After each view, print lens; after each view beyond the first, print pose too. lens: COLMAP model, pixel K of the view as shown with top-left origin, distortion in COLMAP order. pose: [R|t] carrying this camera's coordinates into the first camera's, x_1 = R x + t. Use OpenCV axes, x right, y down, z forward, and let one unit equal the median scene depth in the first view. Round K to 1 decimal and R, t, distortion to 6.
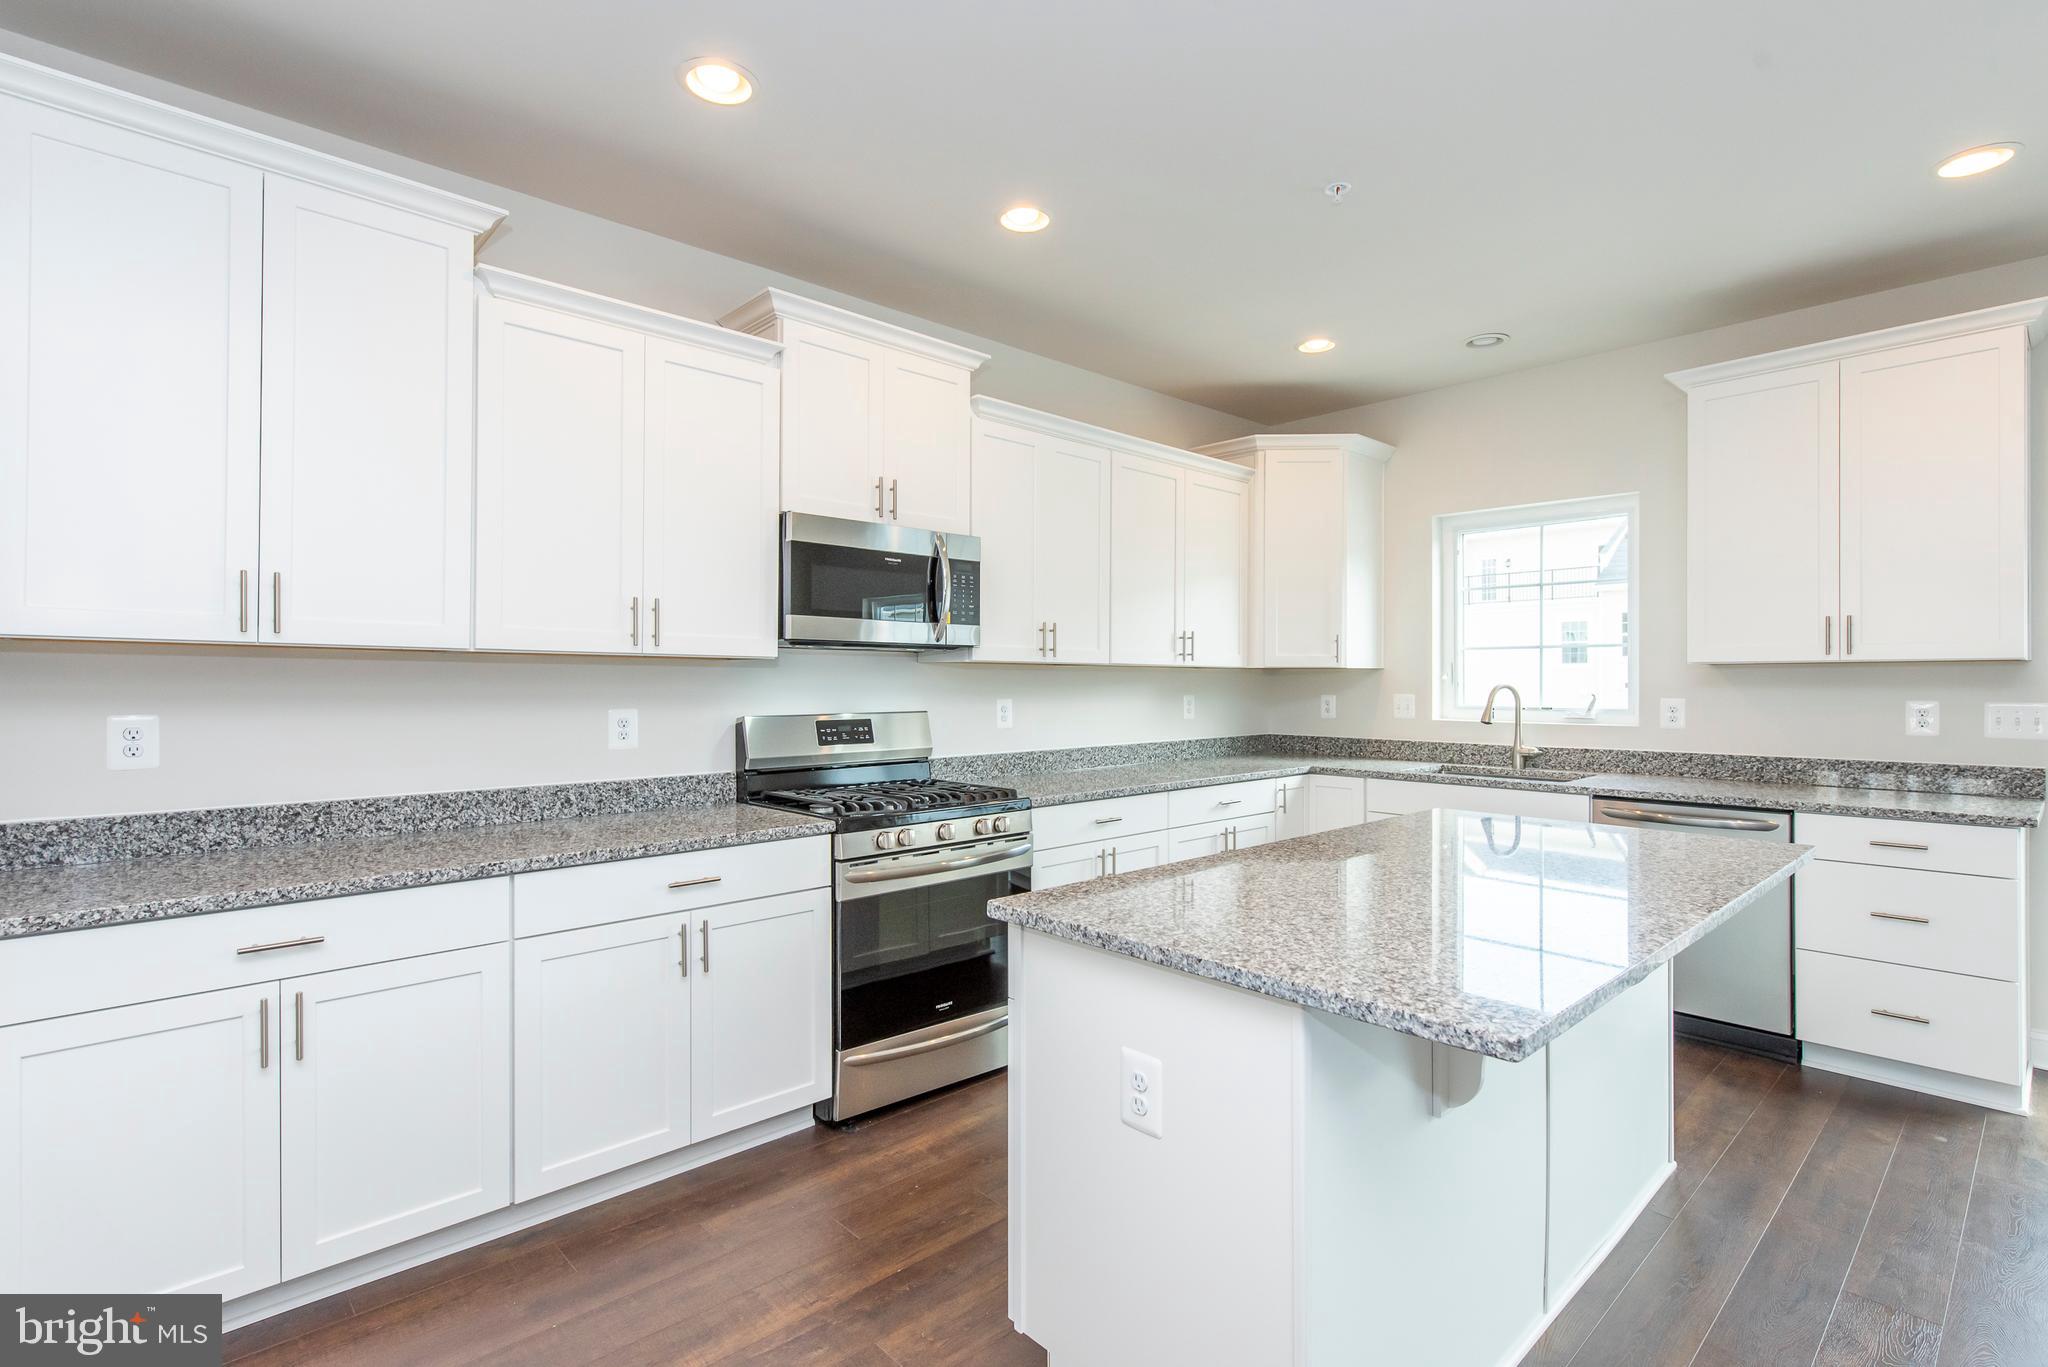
lens RADIAL K [[963.9, 0, 1034.7], [0, 963.9, 680.5], [0, 0, 1]] dist [0.018519, -0.007899]
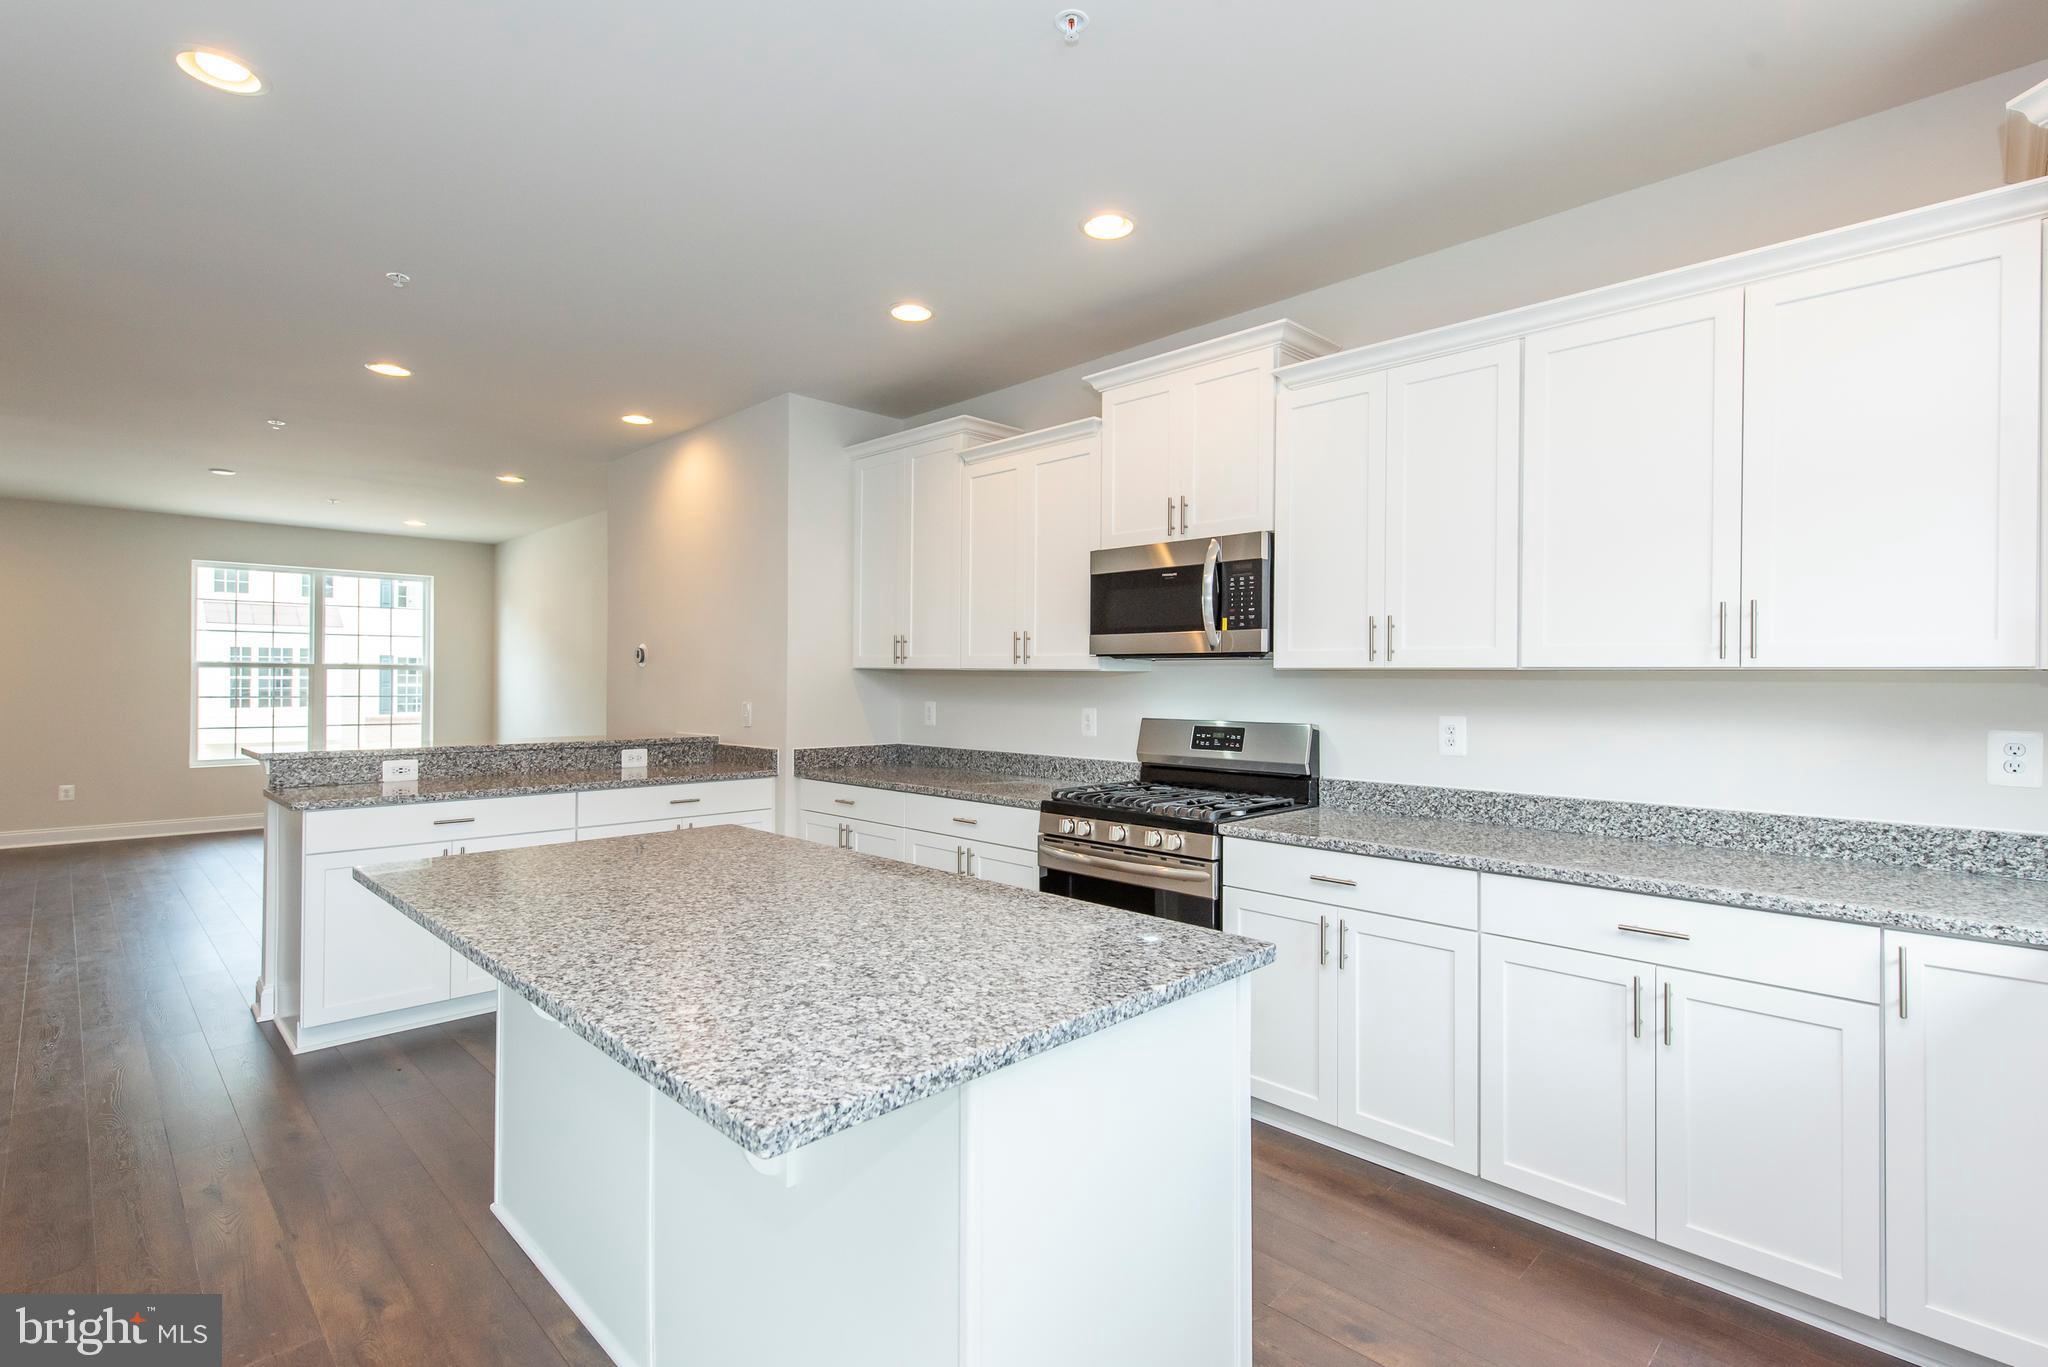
lens RADIAL K [[963.9, 0, 1034.7], [0, 963.9, 680.5], [0, 0, 1]] dist [0.018519, -0.007899]
pose [[0.029997, -0.000797, -0.999550, 0.779361], [-0.006136, 0.999981, -0.000981, -0.006707], [0.999531, 0.006162, 0.029992, 0.713280]]
